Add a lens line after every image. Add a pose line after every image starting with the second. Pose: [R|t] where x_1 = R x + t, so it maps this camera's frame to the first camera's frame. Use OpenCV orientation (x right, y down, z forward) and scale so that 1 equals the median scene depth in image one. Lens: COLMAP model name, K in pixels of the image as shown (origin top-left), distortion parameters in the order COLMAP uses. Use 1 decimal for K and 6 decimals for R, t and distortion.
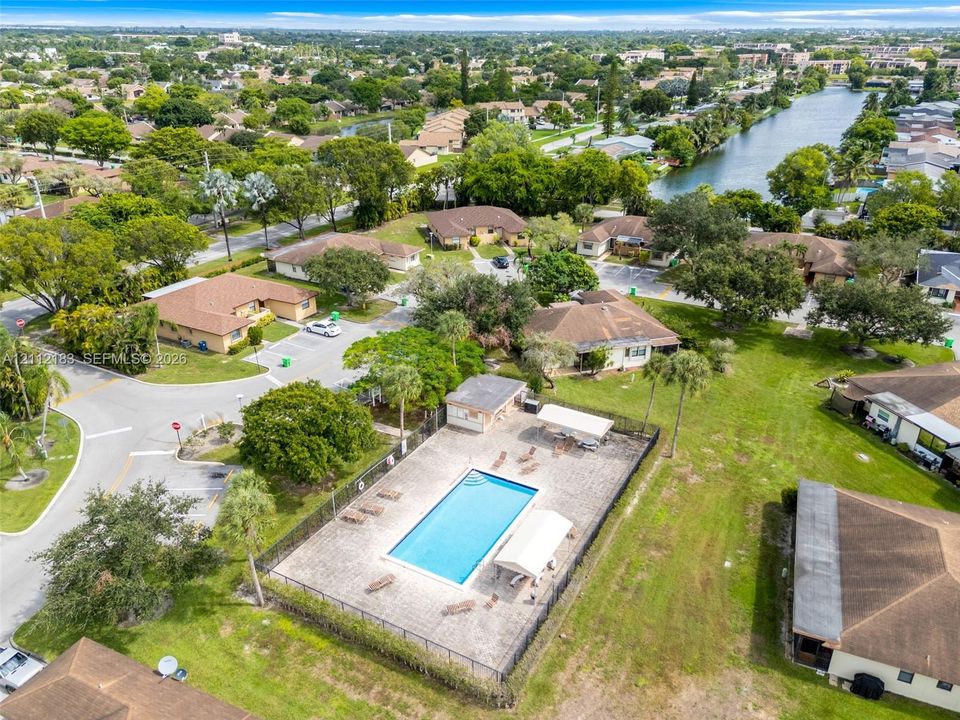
lens RADIAL K [[712.5, 0, 485.8], [0, 712.5, 360.7], [0, 0, 1]] dist [0.103966, -0.103703]
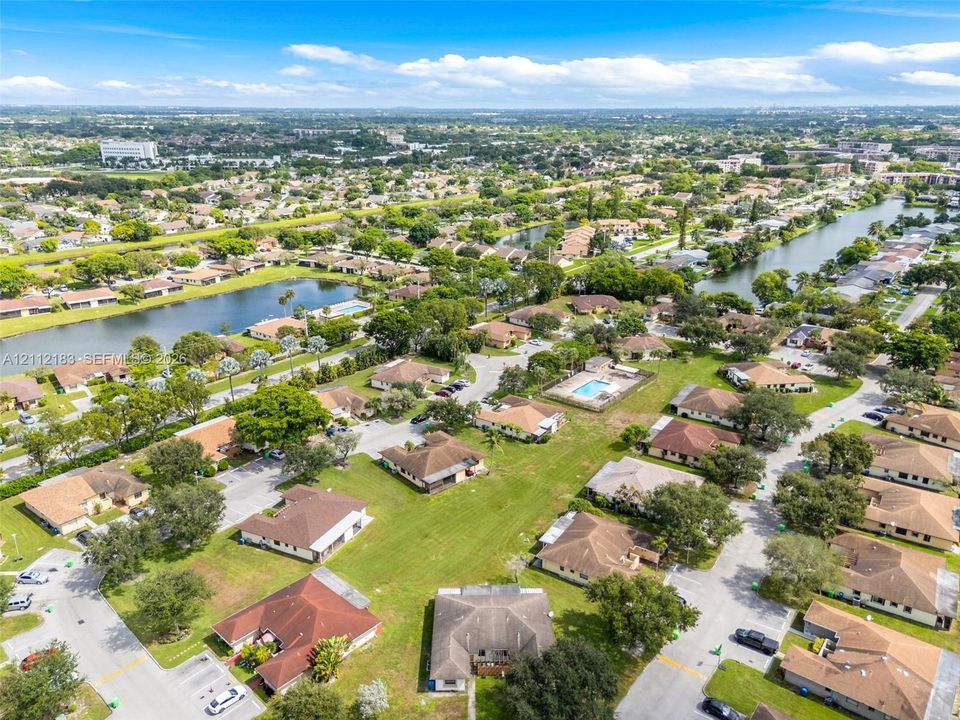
lens RADIAL K [[712.5, 0, 485.8], [0, 712.5, 360.7], [0, 0, 1]] dist [0.103966, -0.103703]
pose [[0.987383, 0.050448, -0.150100, -0.010844], [-0.063988, 0.994170, -0.086784, 0.205772], [0.144847, 0.095294, 0.984855, -1.260762]]
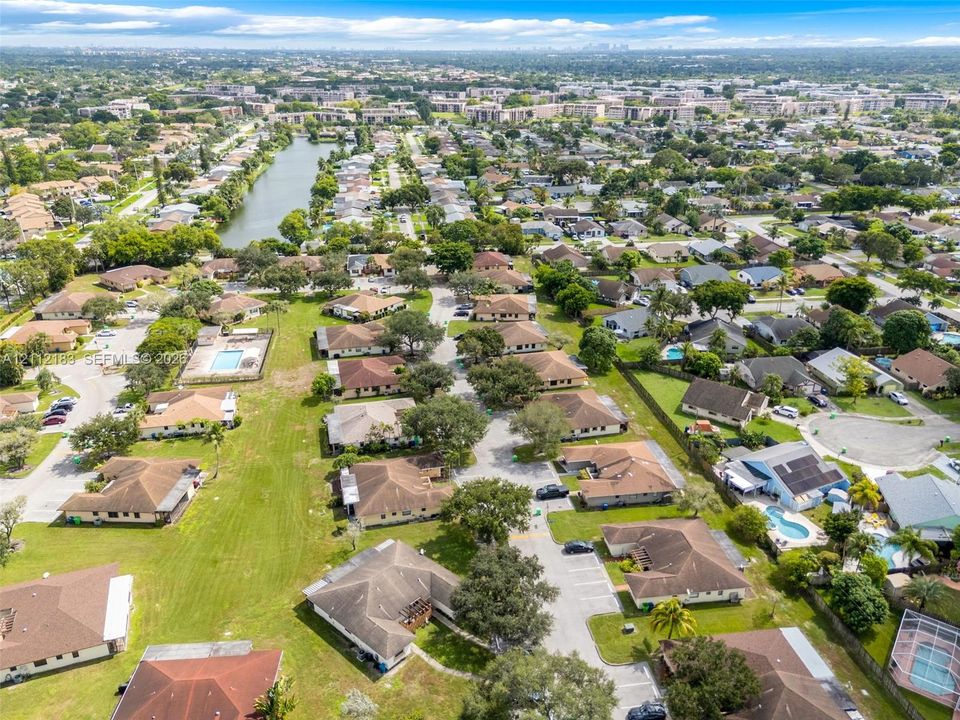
lens RADIAL K [[712.5, 0, 485.8], [0, 712.5, 360.7], [0, 0, 1]] dist [0.103966, -0.103703]
pose [[0.791245, -0.243865, 0.560769, -0.459538], [0.255893, 0.964930, 0.058559, 0.161554], [-0.555383, 0.097162, 0.825899, -1.173794]]
